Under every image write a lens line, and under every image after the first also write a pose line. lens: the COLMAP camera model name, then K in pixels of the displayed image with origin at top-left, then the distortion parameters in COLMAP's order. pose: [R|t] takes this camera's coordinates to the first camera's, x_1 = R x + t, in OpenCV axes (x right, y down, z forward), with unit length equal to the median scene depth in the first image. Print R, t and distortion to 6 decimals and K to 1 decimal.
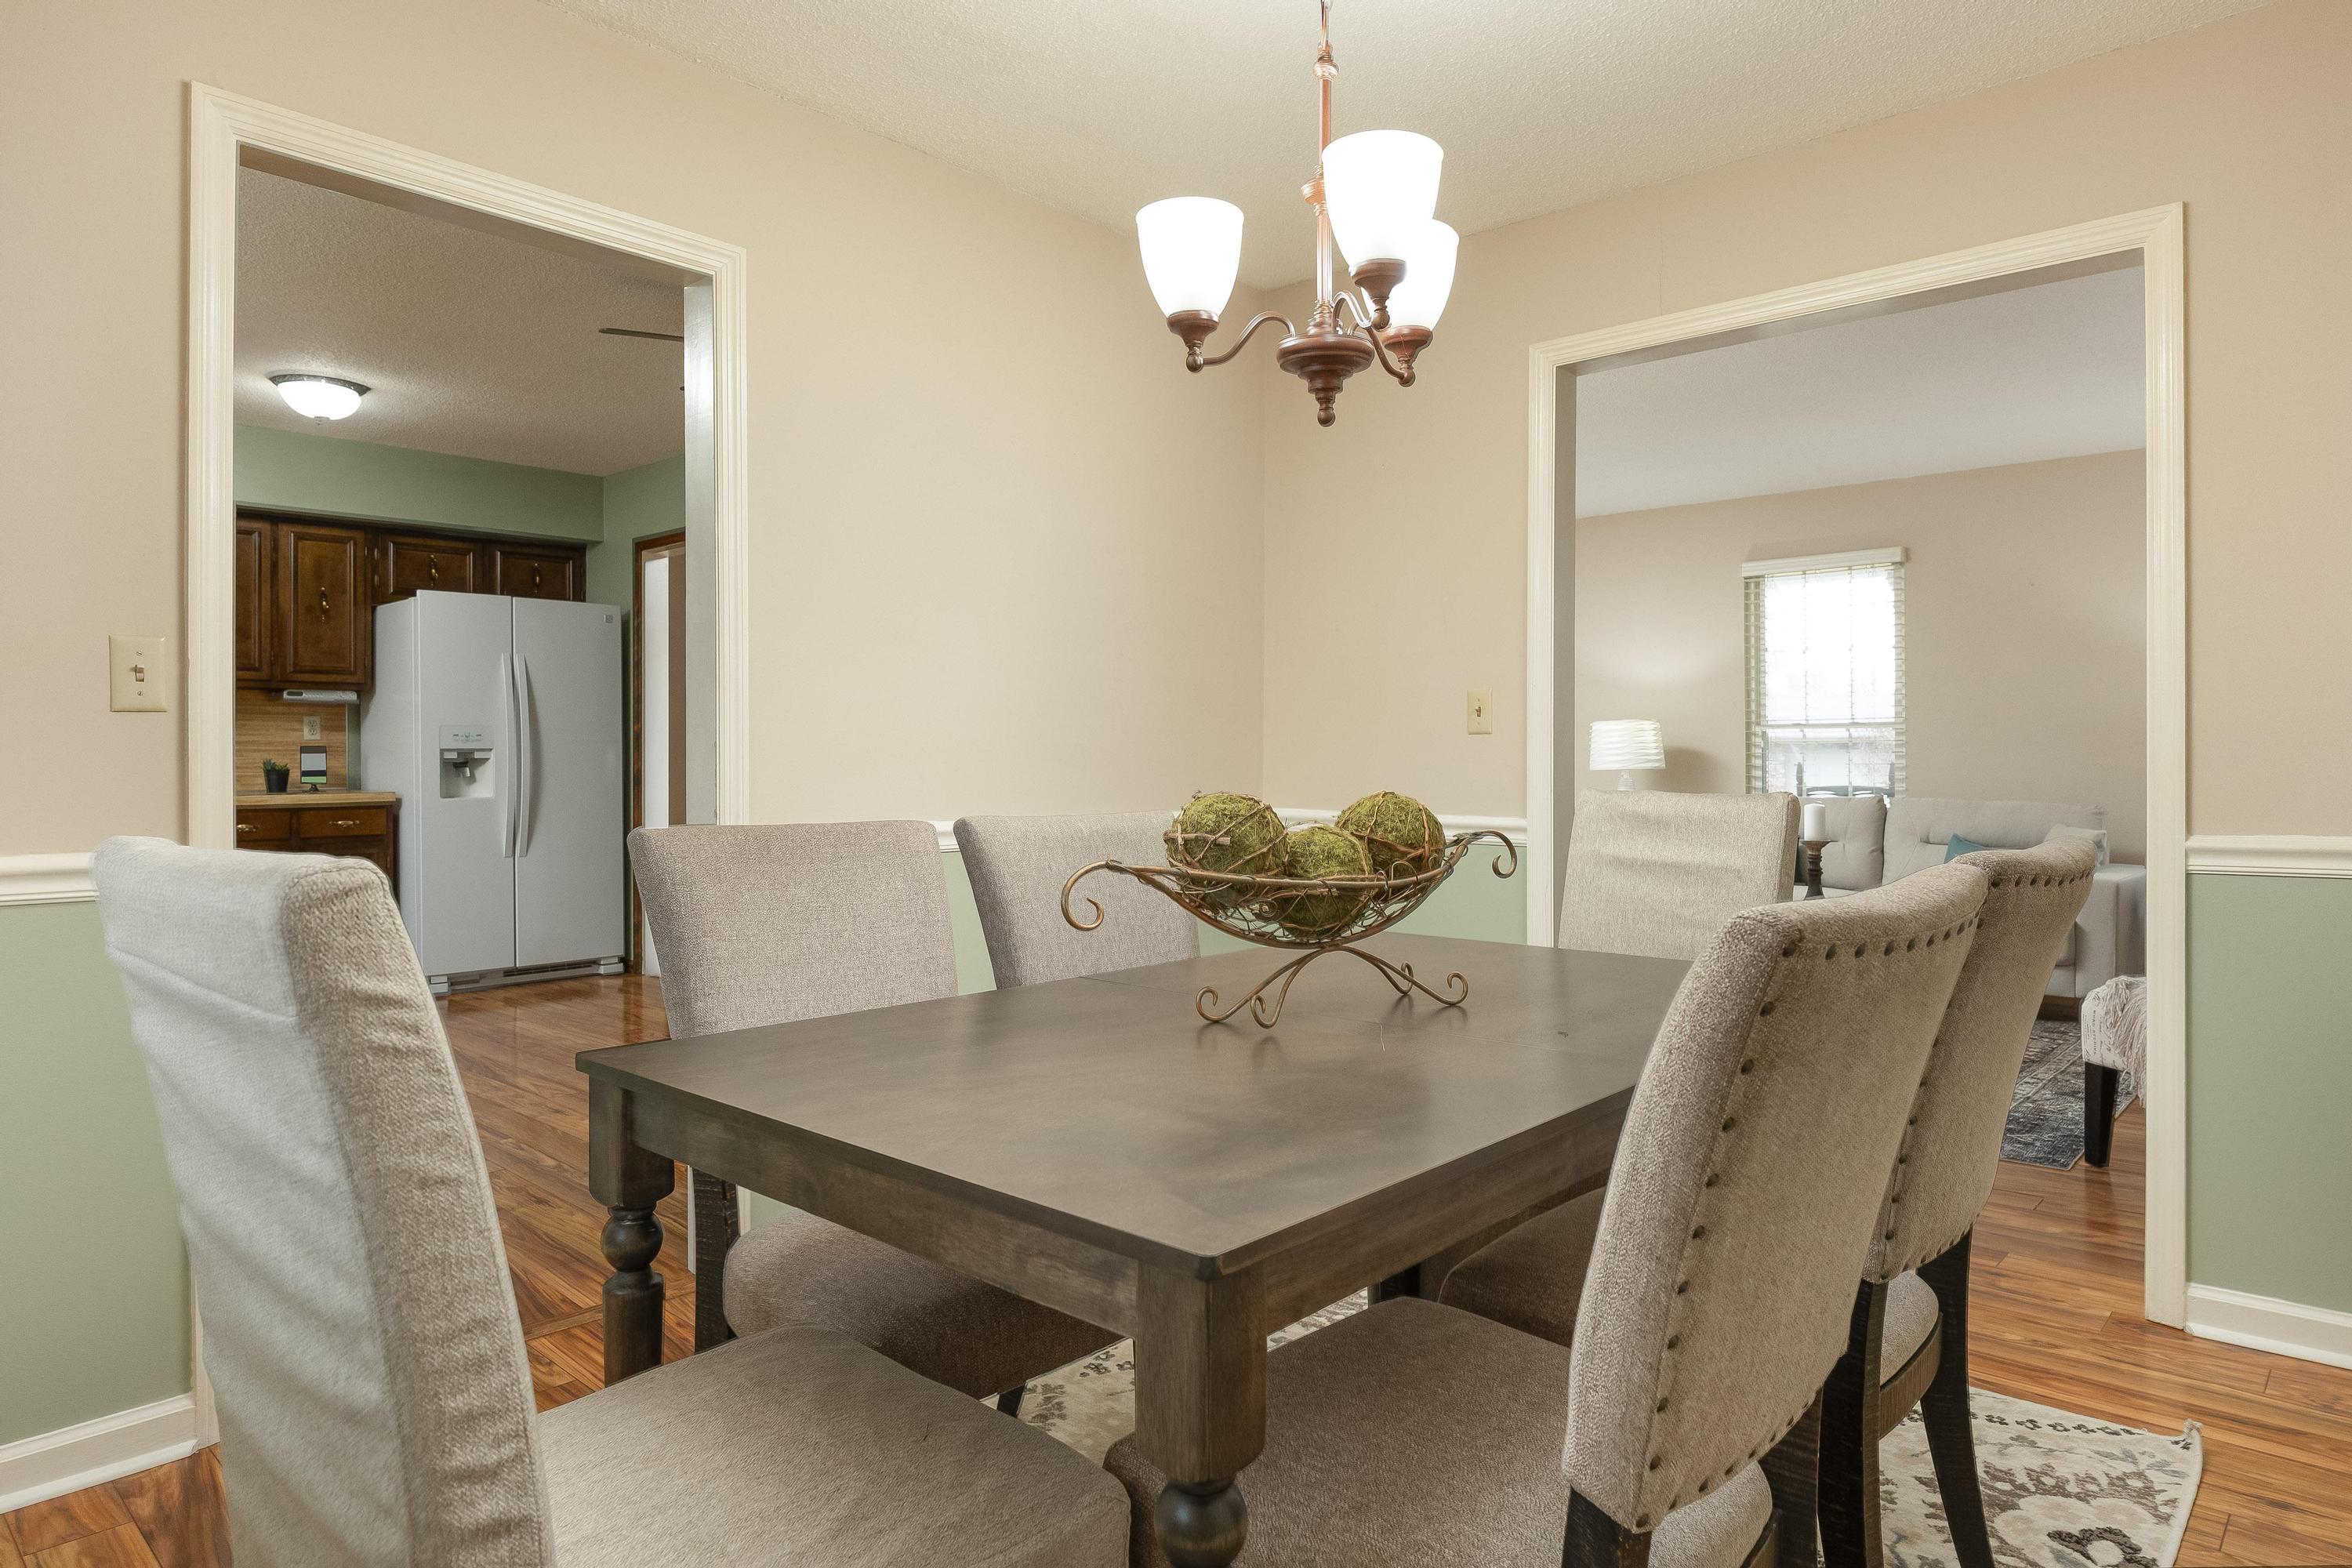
lens RADIAL K [[1422.7, 0, 1153.6], [0, 1422.7, 780.6], [0, 0, 1]] dist [-0.002721, -0.002324]
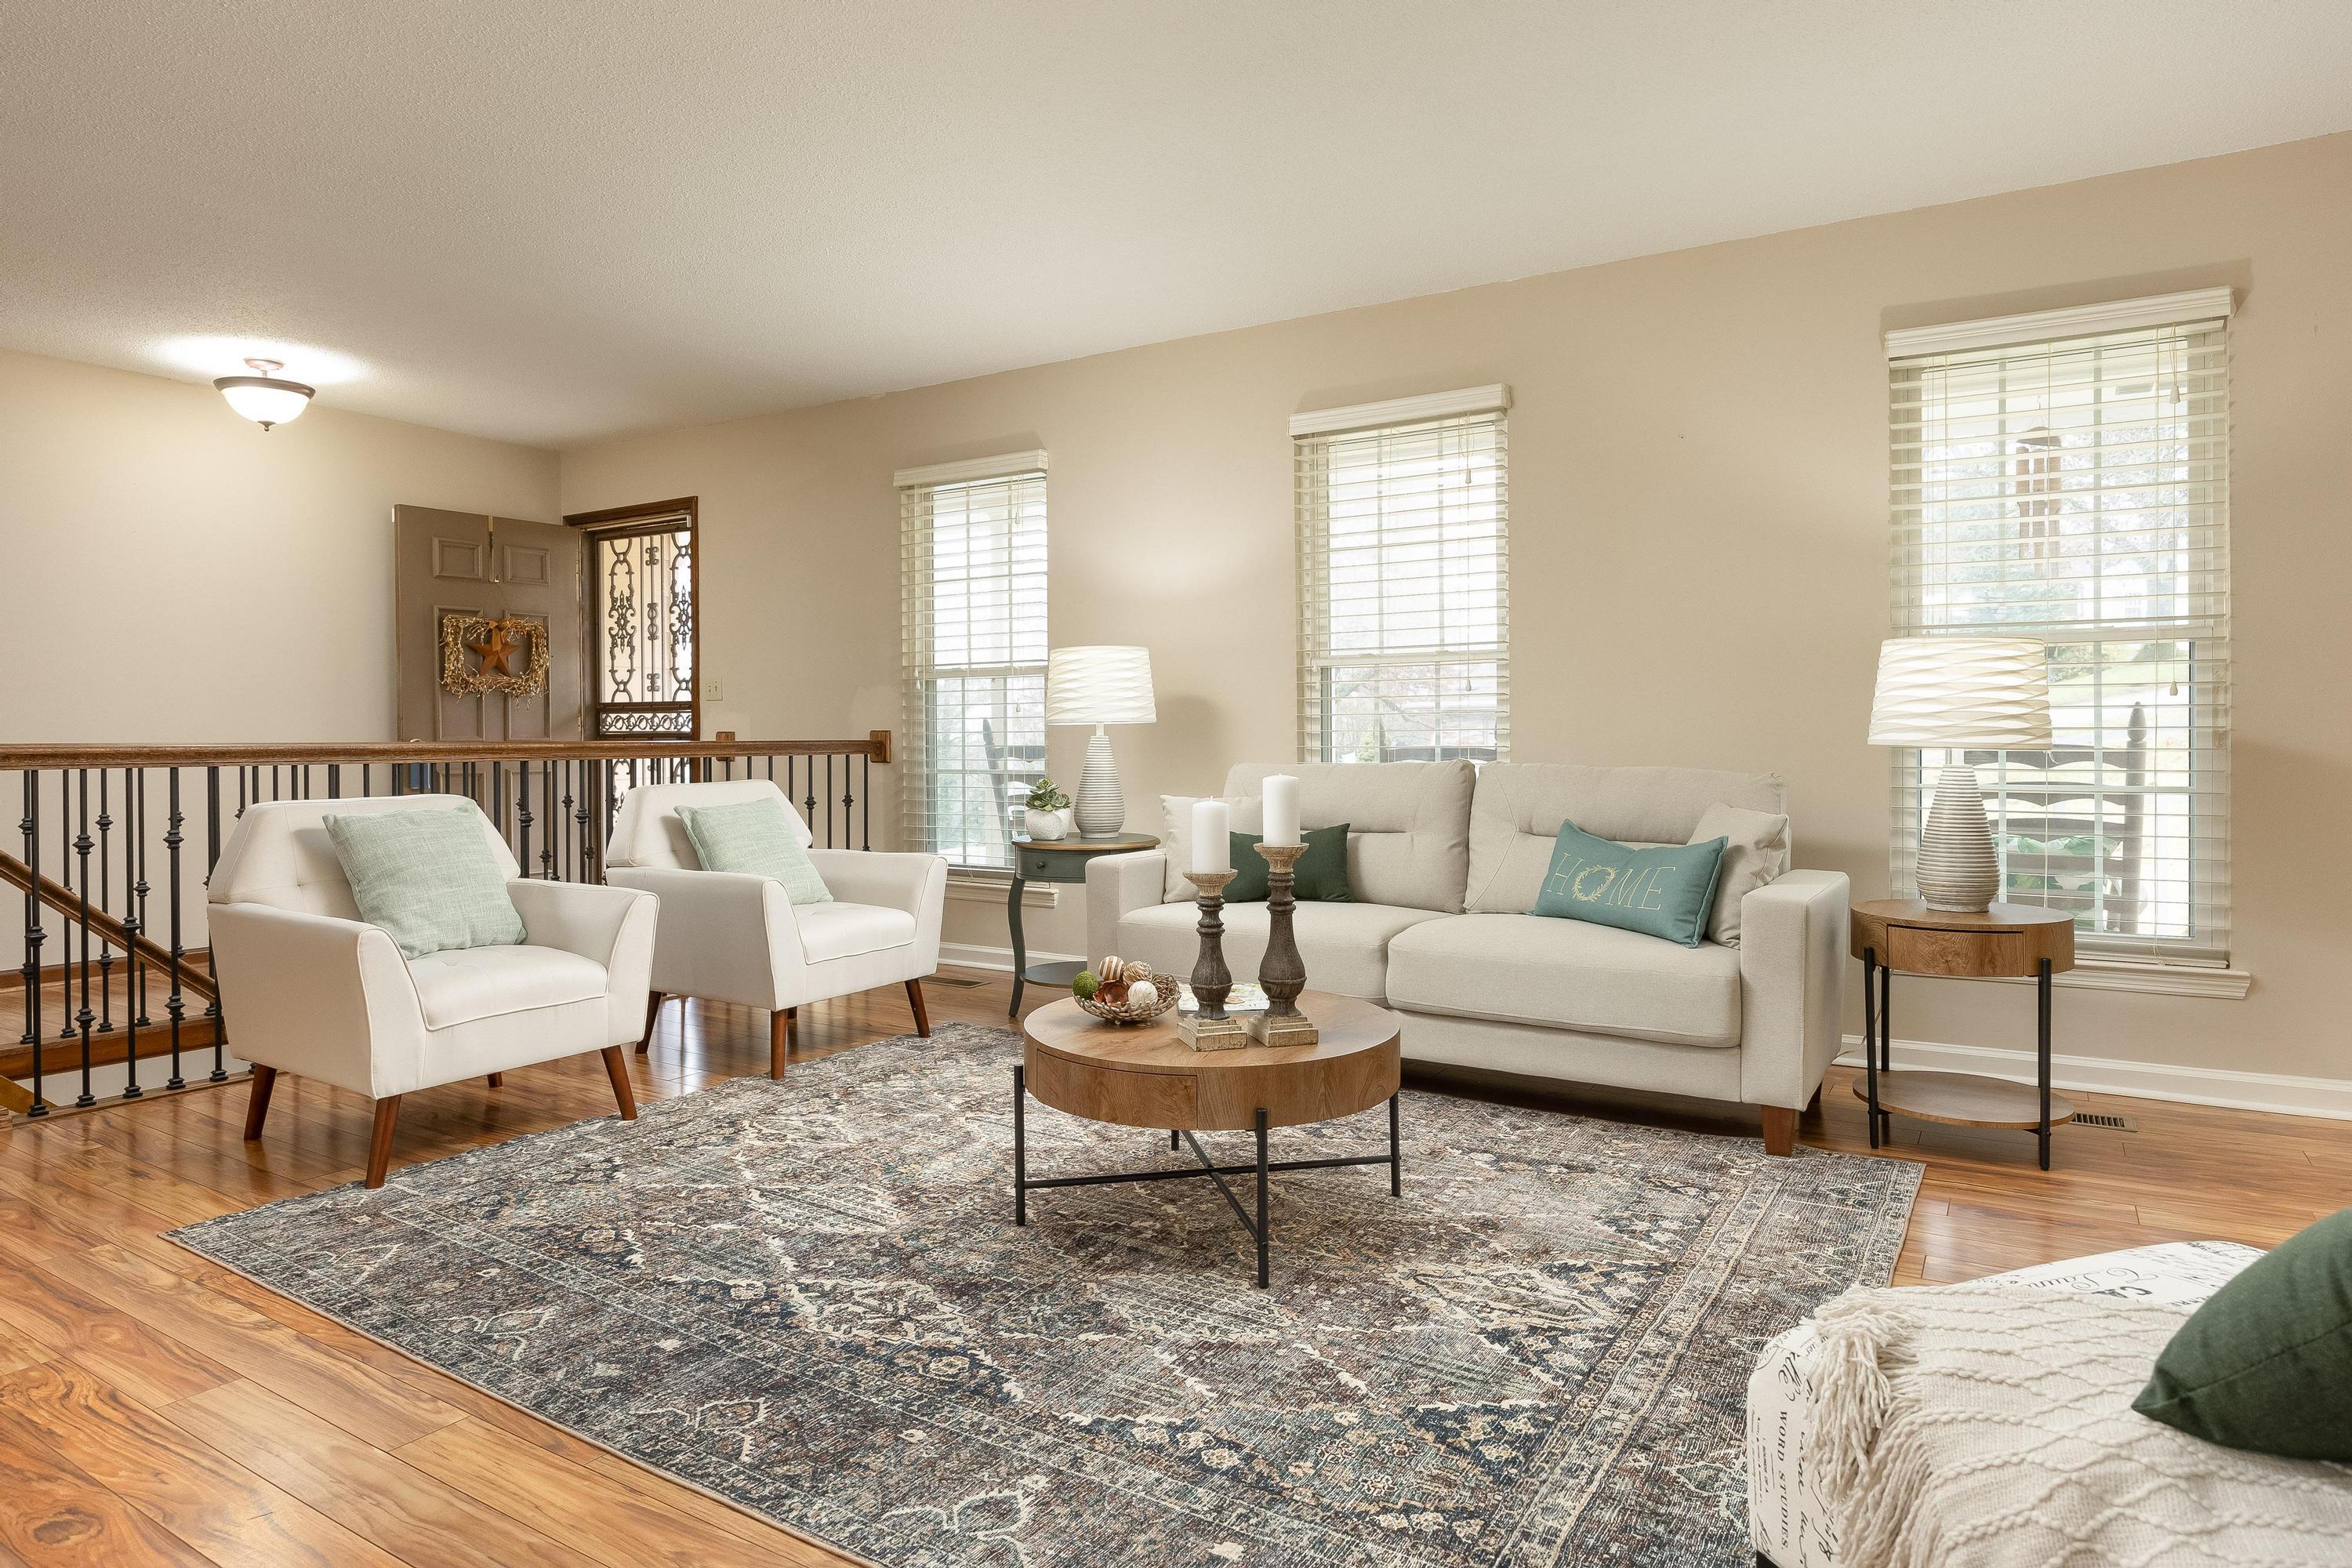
lens RADIAL K [[1422.7, 0, 1176.7], [0, 1422.7, 763.1], [0, 0, 1]] dist [-0.002721, -0.002324]
pose [[0.981360, -0.012856, 0.191747, 0.243830], [0.011377, 0.999896, 0.008809, 0.004864], [-0.191840, -0.006463, 0.981405, 0.371280]]
